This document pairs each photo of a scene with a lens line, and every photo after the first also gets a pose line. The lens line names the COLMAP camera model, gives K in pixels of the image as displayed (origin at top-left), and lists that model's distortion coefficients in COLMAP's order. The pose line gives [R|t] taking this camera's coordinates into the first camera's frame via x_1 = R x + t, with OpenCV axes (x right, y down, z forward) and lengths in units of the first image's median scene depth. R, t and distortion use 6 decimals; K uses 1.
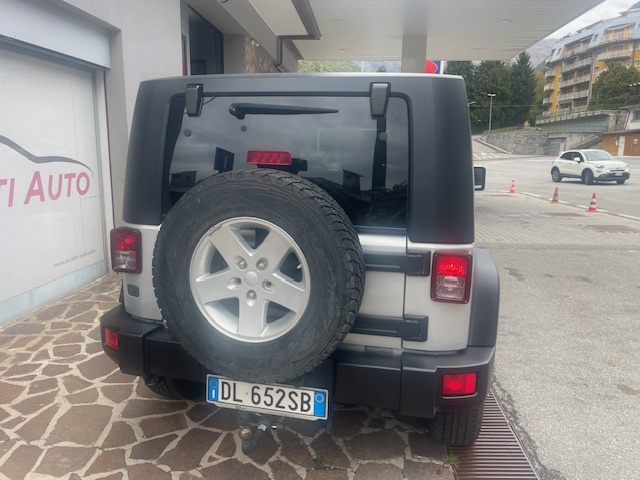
lens RADIAL K [[481.0, 0, 325.4], [0, 481.0, 237.8], [0, 0, 1]] dist [0.081230, -0.101410]
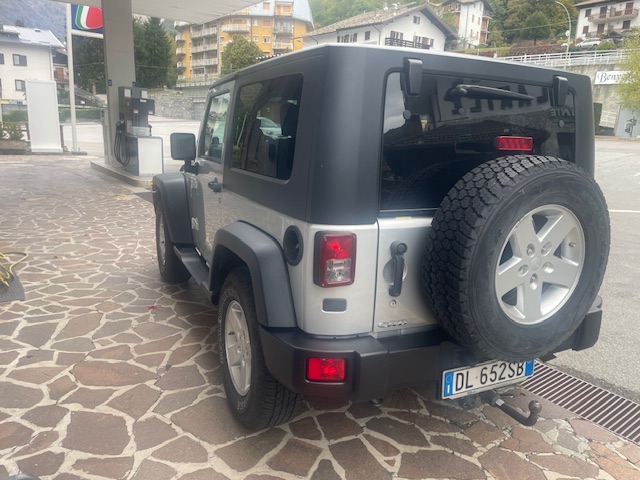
lens RADIAL K [[481.0, 0, 325.3], [0, 481.0, 241.3], [0, 0, 1]] dist [0.081230, -0.101410]
pose [[0.762282, -0.136159, 0.632761, -0.476820], [0.083914, 0.990162, 0.111975, -0.048577], [-0.641782, -0.032259, 0.766208, 0.202408]]
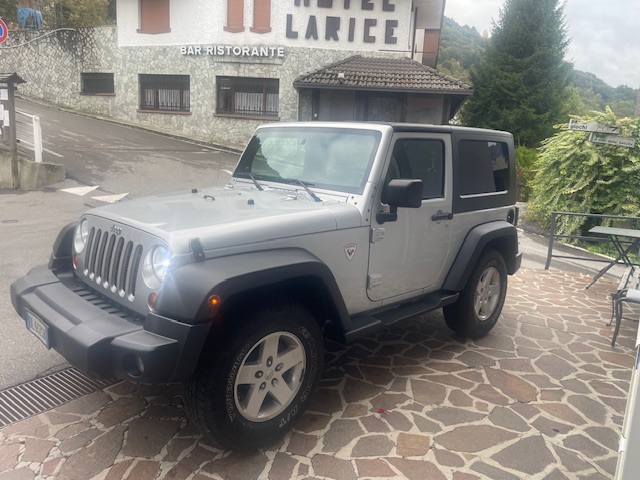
lens RADIAL K [[481.0, 0, 326.5], [0, 481.0, 241.9], [0, 0, 1]] dist [0.081230, -0.101410]
pose [[-0.860208, -0.163364, 0.483068, -0.389561], [0.015357, 0.938569, 0.344751, -0.312063], [-0.509712, 0.303976, -0.804855, 1.615825]]
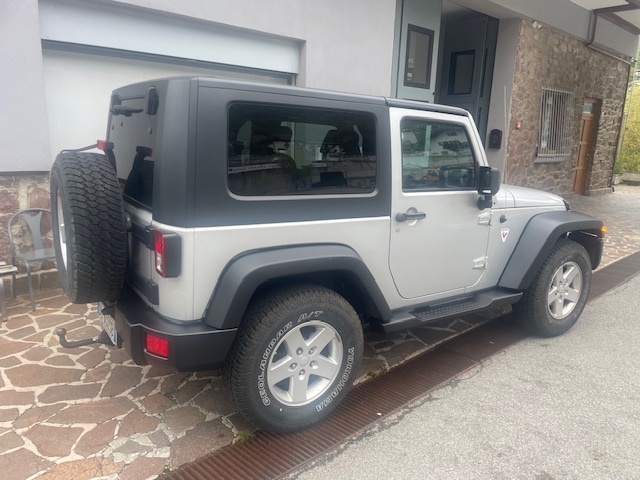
lens RADIAL K [[481.0, 0, 329.0], [0, 481.0, 244.5], [0, 0, 1]] dist [0.081230, -0.101410]
pose [[0.742914, 0.155751, -0.651015, 0.569872], [-0.136219, 0.987380, 0.080776, -0.037697], [0.655380, 0.028671, 0.754755, 0.168868]]
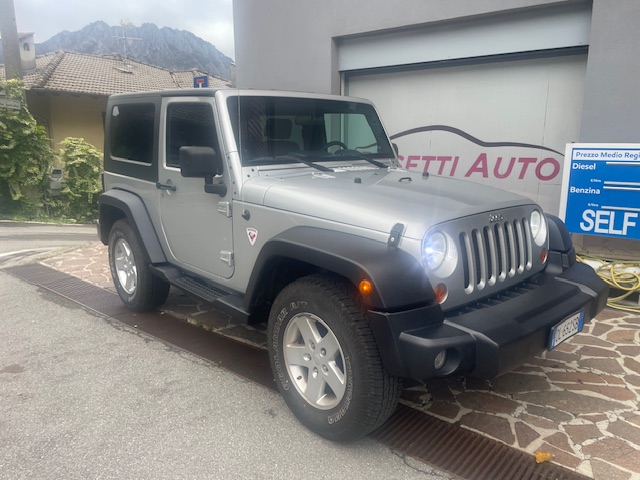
lens RADIAL K [[481.0, 0, 324.3], [0, 481.0, 244.3], [0, 0, 1]] dist [0.081230, -0.101410]
pose [[-0.560227, 0.163047, -0.812134, 0.733853], [-0.158479, 0.941228, 0.298287, -0.227464], [0.813038, 0.295814, -0.501462, 1.380586]]
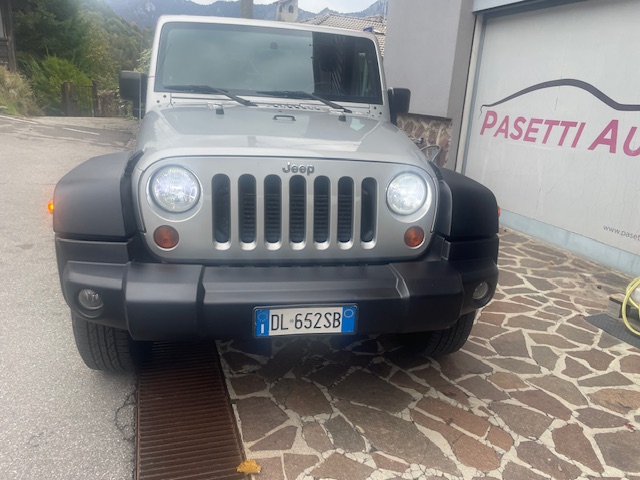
lens RADIAL K [[481.0, 0, 327.0], [0, 481.0, 243.0], [0, 0, 1]] dist [0.081230, -0.101410]
pose [[-0.909270, 0.052985, -0.412820, 0.310197], [-0.145453, 0.888870, 0.434457, -0.253176], [0.389963, 0.455085, -0.800516, 1.648961]]
